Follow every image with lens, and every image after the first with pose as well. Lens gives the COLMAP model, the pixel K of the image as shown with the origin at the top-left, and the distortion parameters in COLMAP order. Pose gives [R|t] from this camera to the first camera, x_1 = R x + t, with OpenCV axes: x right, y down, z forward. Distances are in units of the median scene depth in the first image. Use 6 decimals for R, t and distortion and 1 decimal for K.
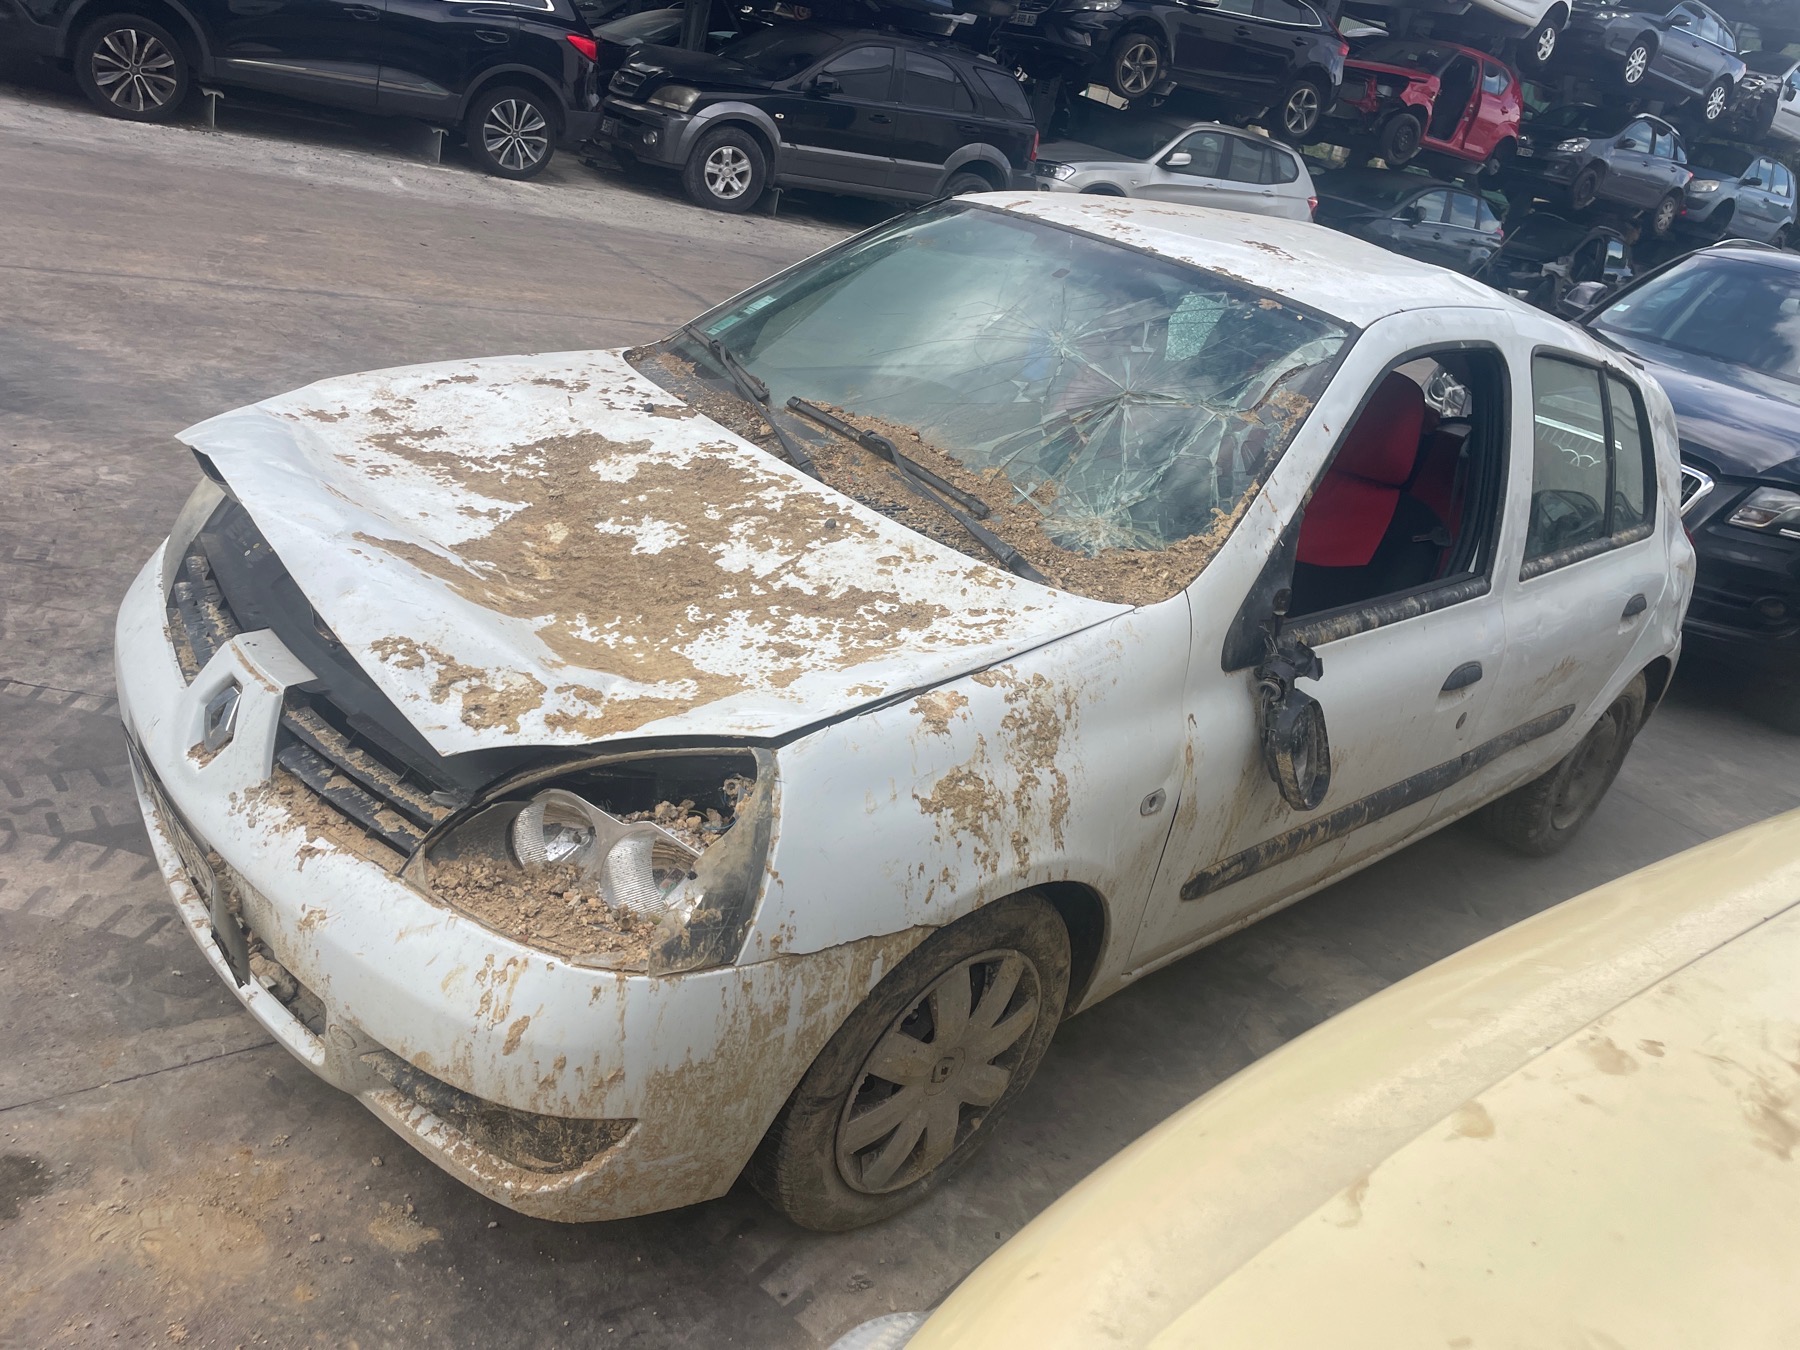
lens RADIAL K [[1429.2, 0, 967.4], [0, 1429.2, 640.7], [0, 0, 1]] dist [0.112928, -0.150879]
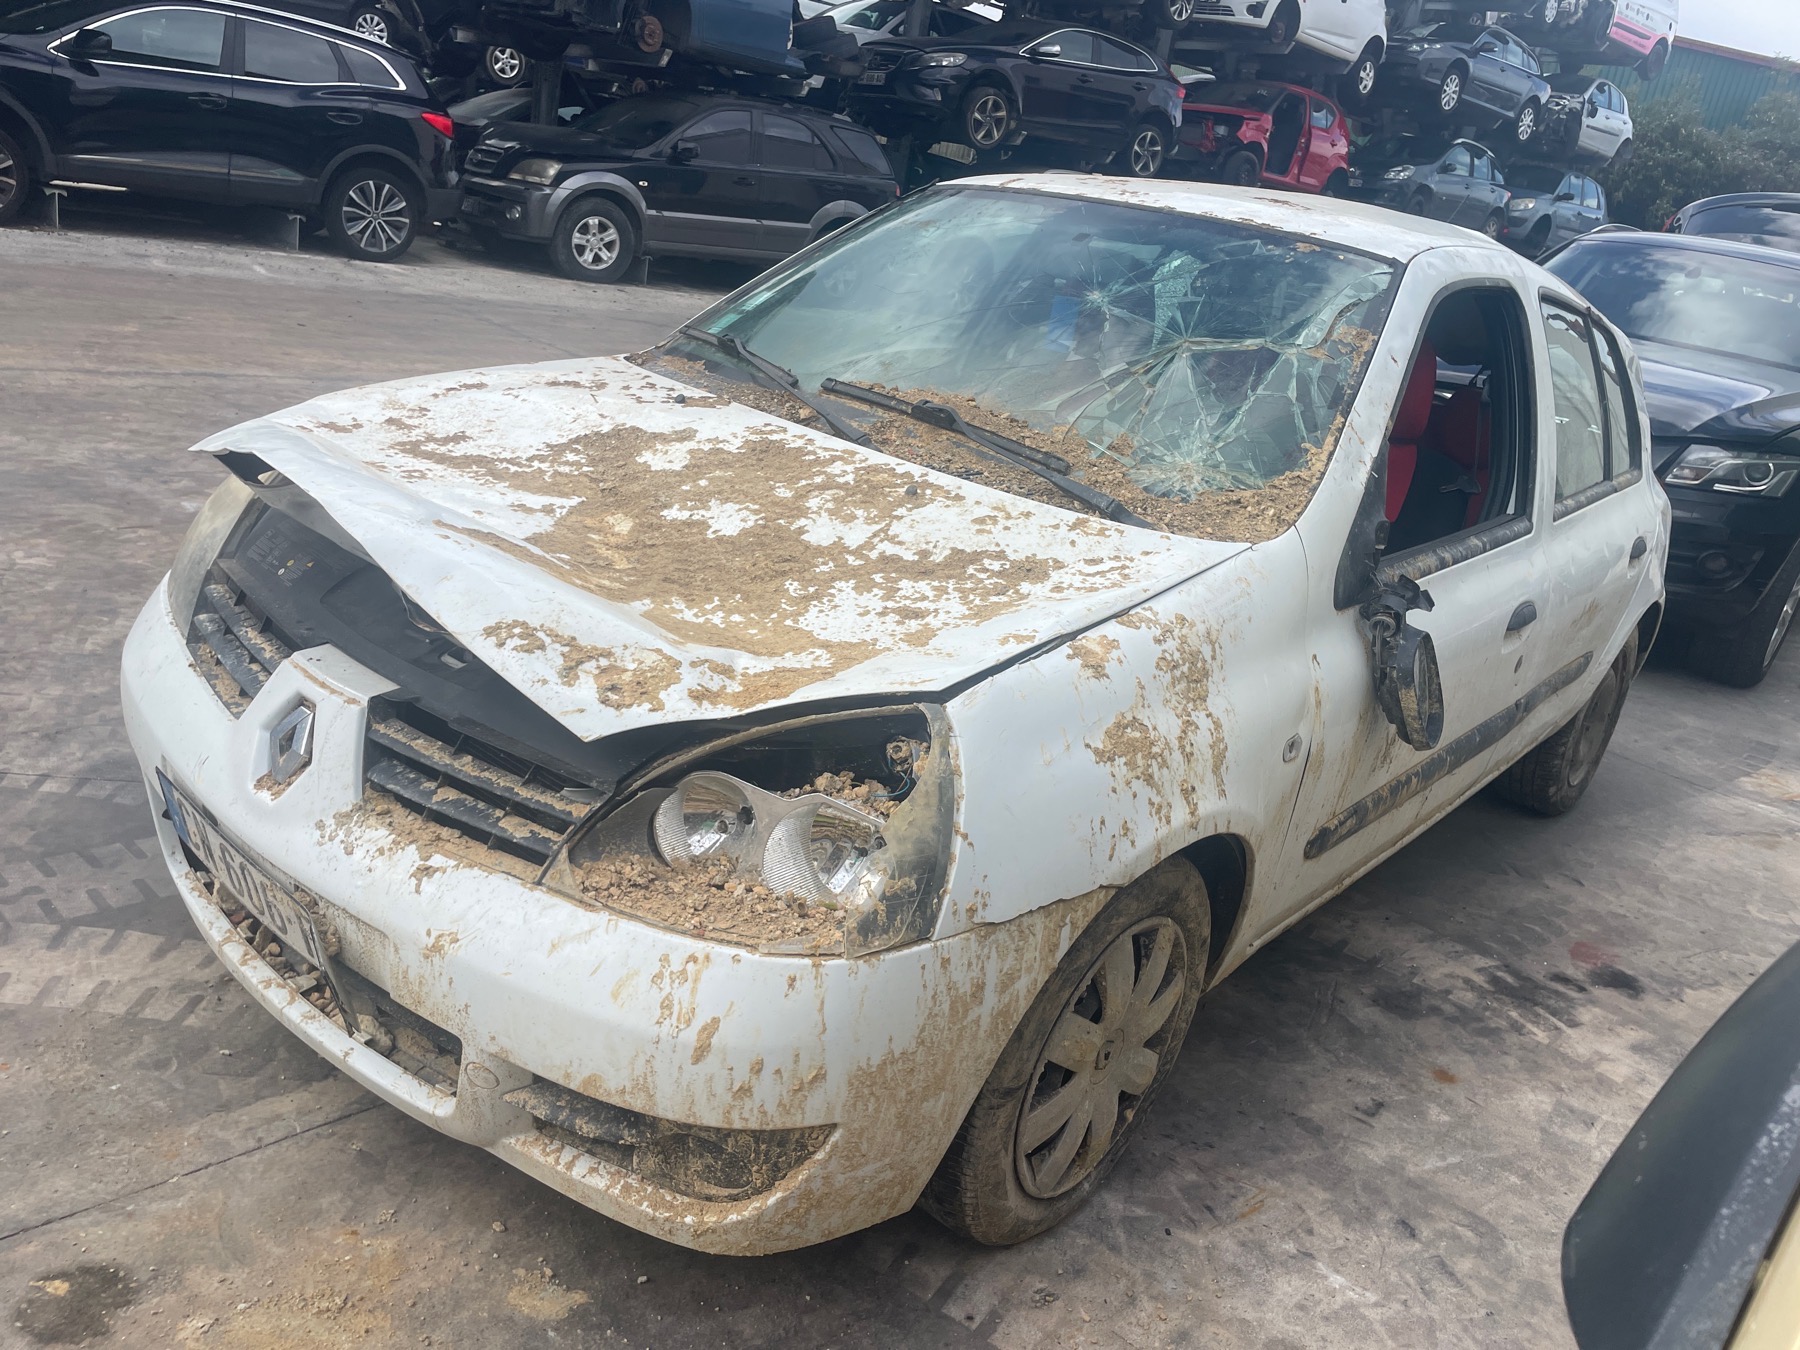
lens RADIAL K [[1429.2, 0, 967.4], [0, 1429.2, 640.7], [0, 0, 1]] dist [0.112928, -0.150879]
pose [[0.992684, -0.090923, 0.079442, -0.144987], [0.094004, 0.994923, -0.035941, 0.054211], [-0.075771, 0.043146, 0.996191, 0.067334]]
